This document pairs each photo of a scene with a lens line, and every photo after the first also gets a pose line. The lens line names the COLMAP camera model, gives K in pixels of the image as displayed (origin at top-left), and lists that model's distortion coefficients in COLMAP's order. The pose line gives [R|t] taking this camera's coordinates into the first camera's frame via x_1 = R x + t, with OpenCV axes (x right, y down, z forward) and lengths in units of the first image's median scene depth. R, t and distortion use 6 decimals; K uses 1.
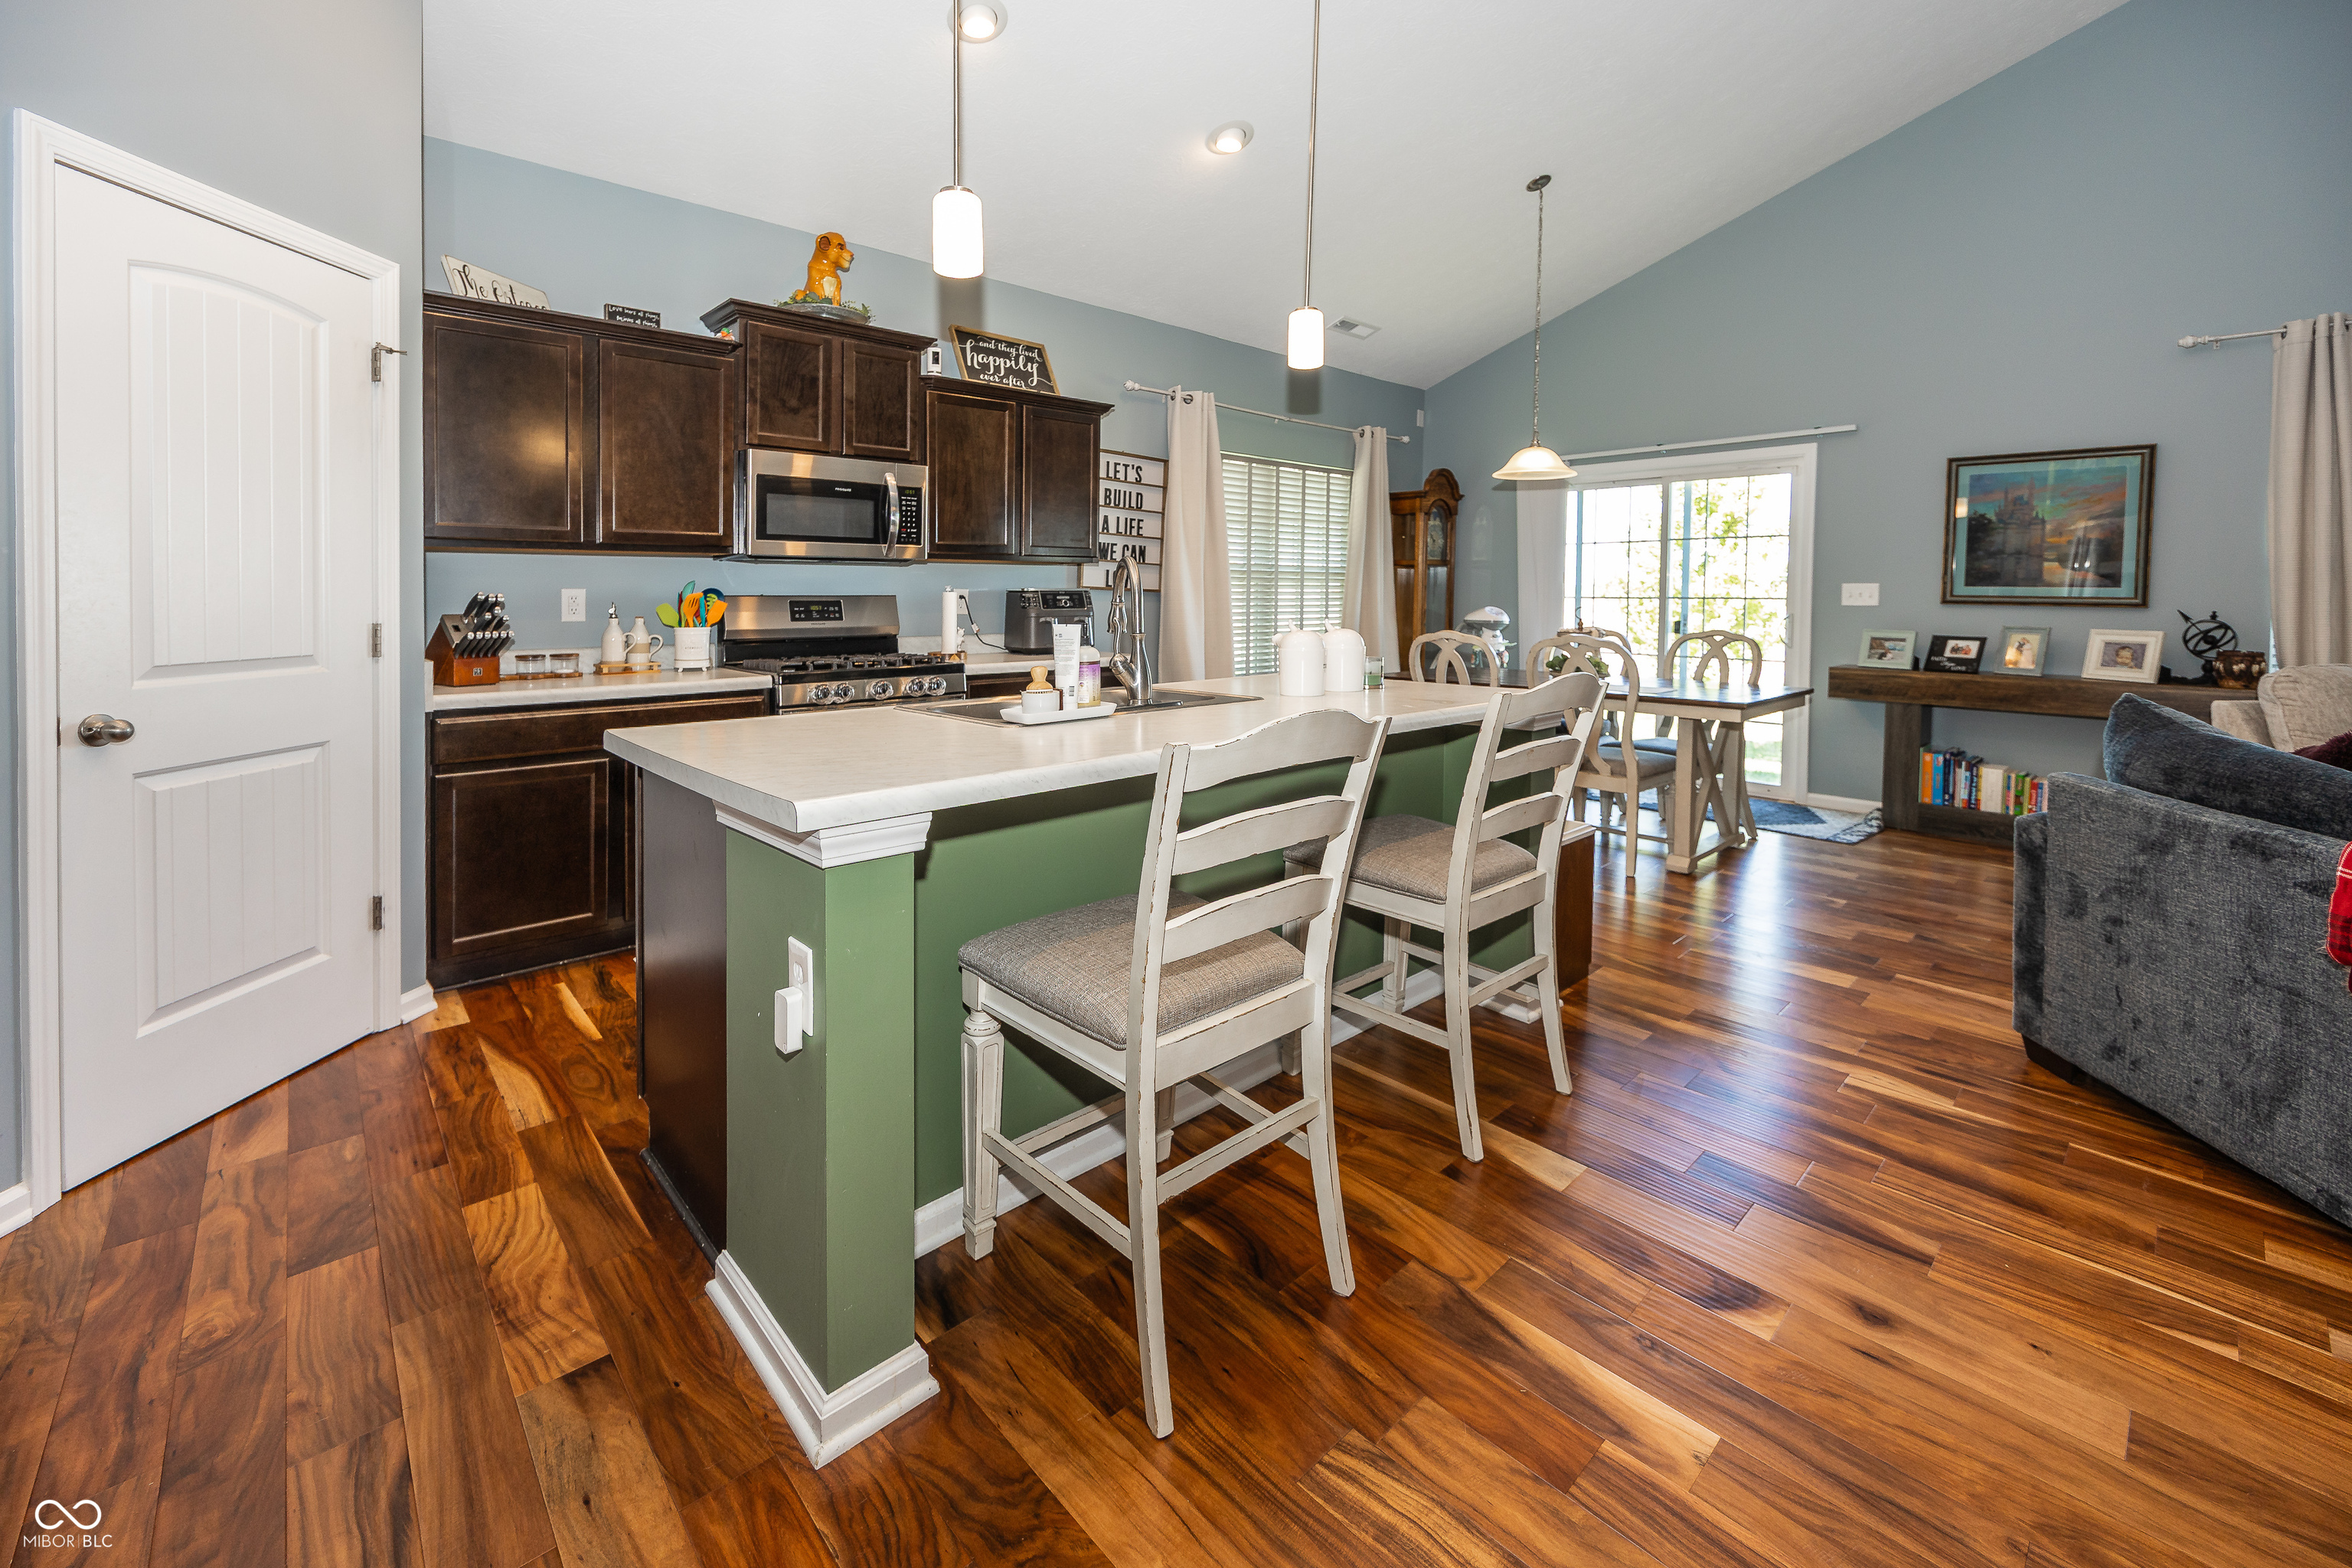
lens RADIAL K [[957.2, 0, 1213.0], [0, 957.2, 622.5], [0, 0, 1]] dist [-0.001467, -0.000411]
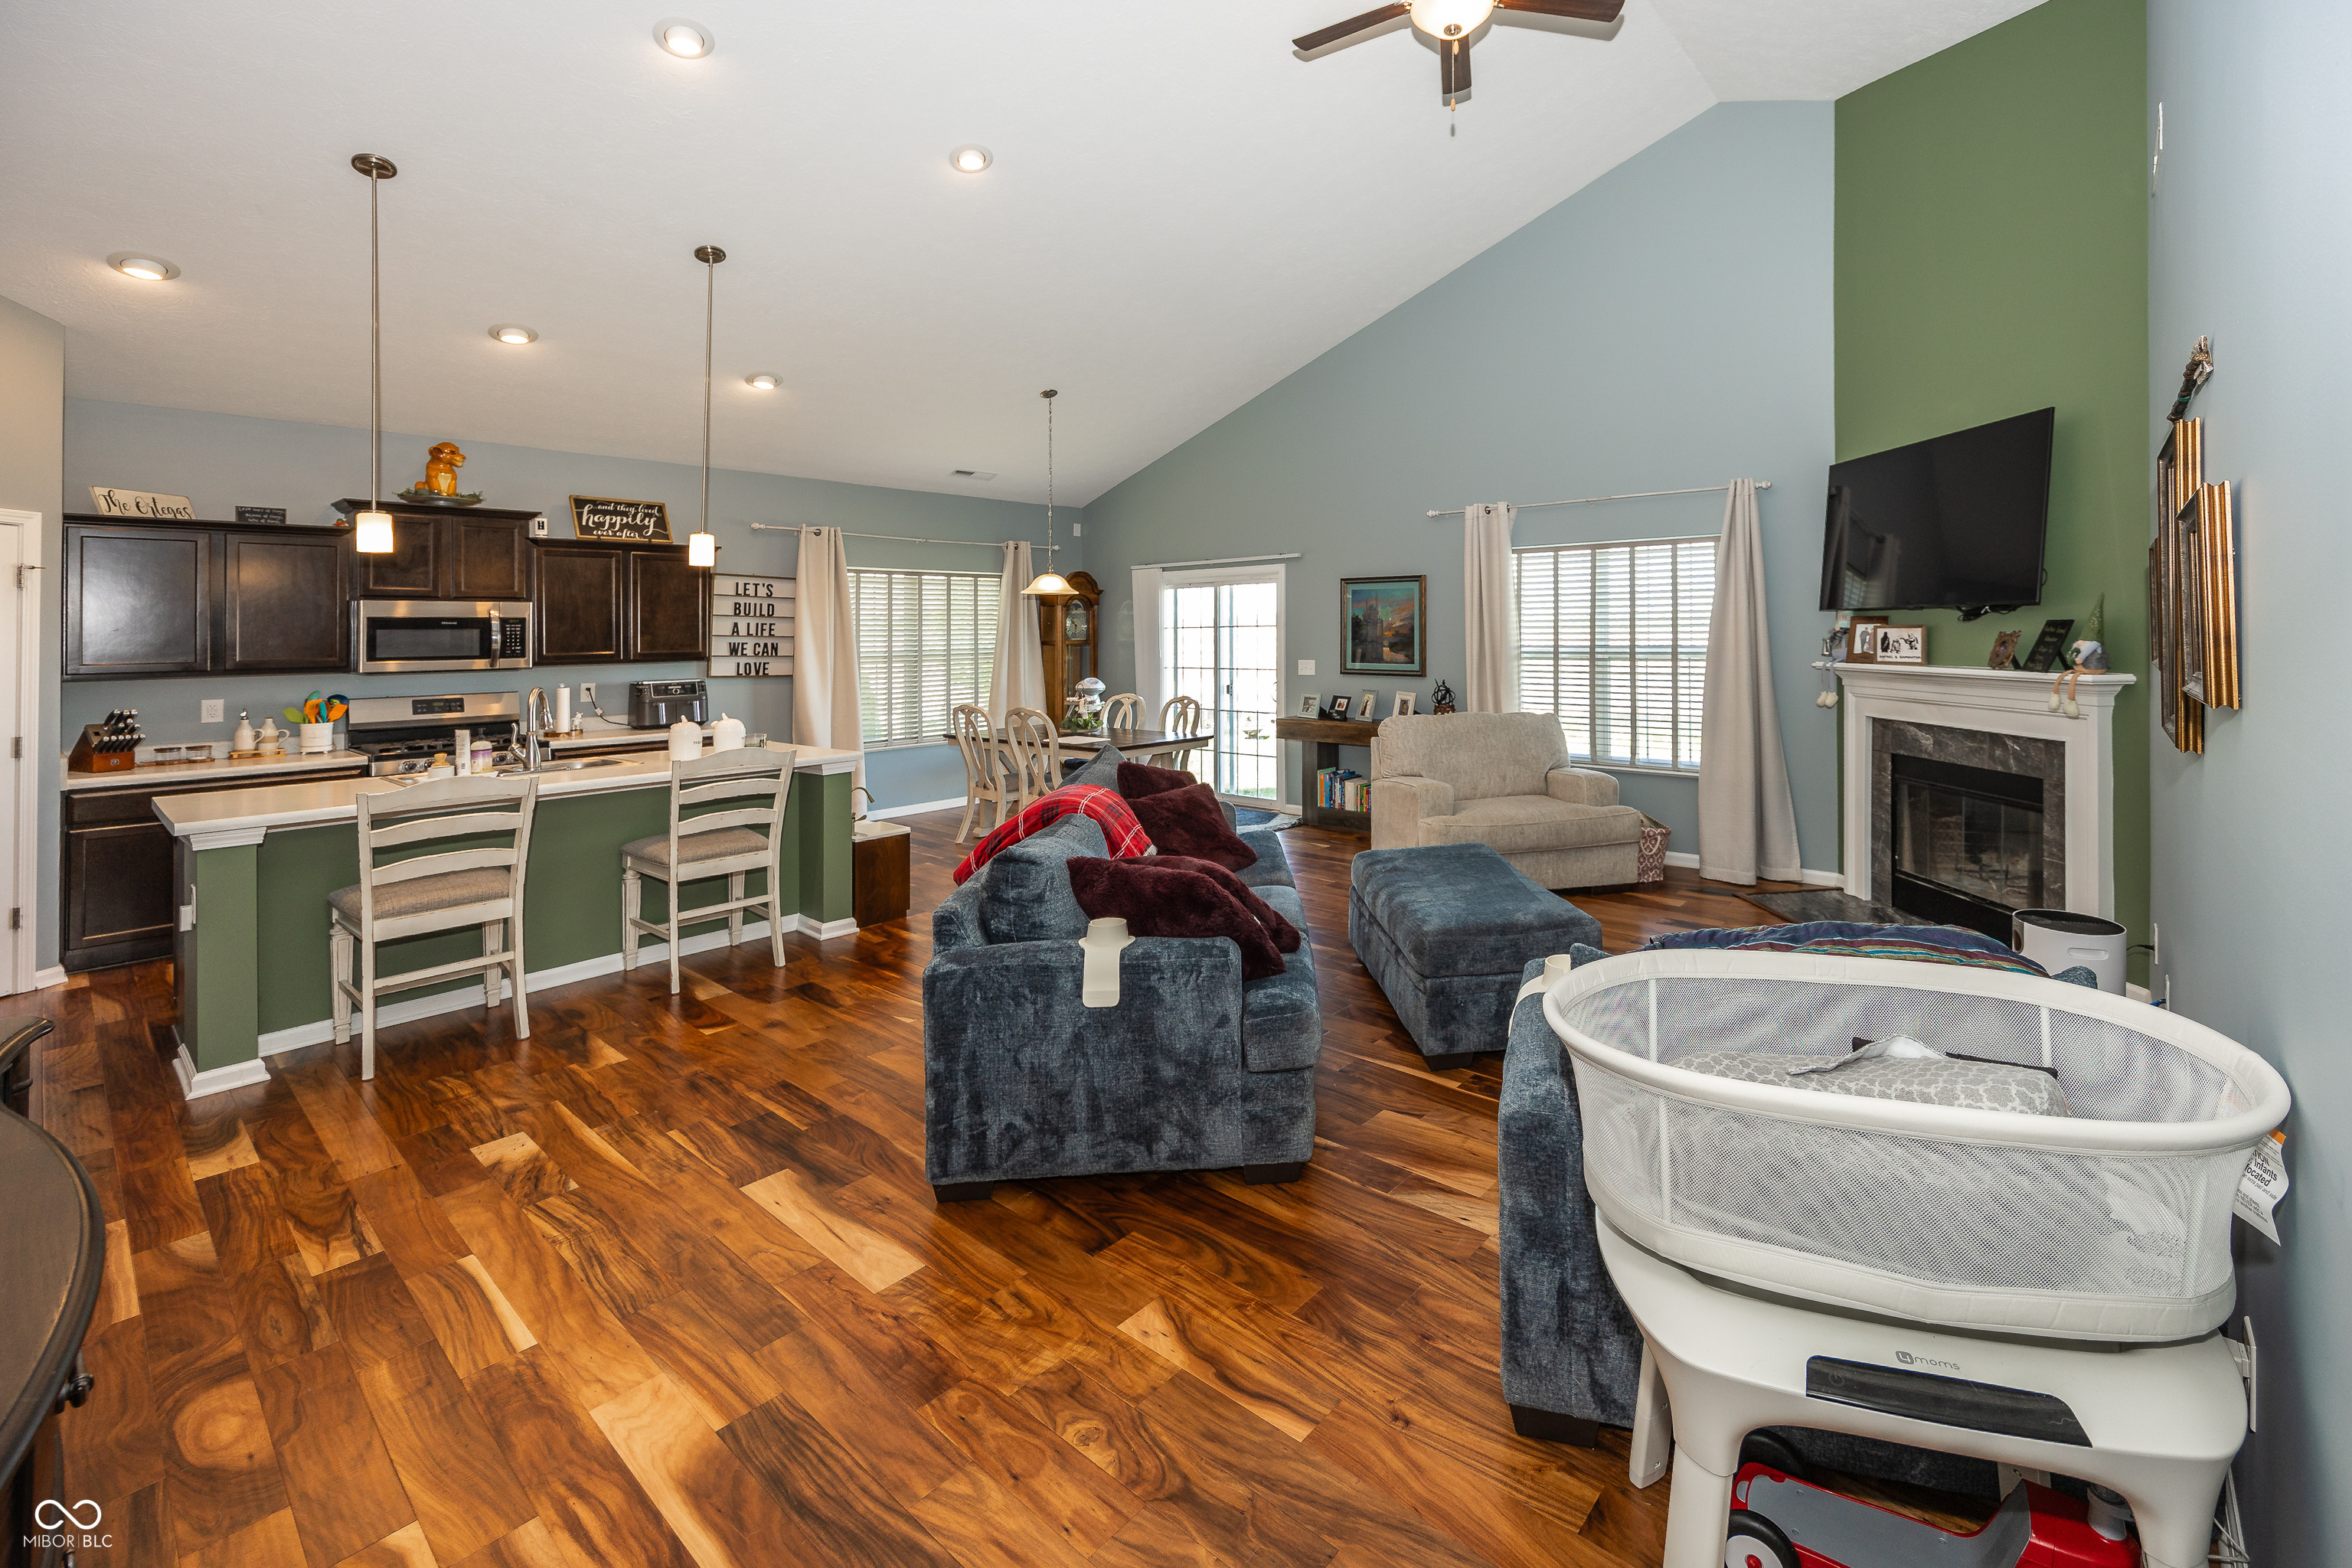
lens RADIAL K [[955.4, 0, 1363.6], [0, 955.4, 632.3], [0, 0, 1]] dist [-0.000915, -0.000141]
pose [[0.983948, -0.015645, 0.177771, 0.594032], [0.021651, 0.999257, -0.031893, -0.041164], [-0.177140, 0.035230, 0.983555, -0.547272]]
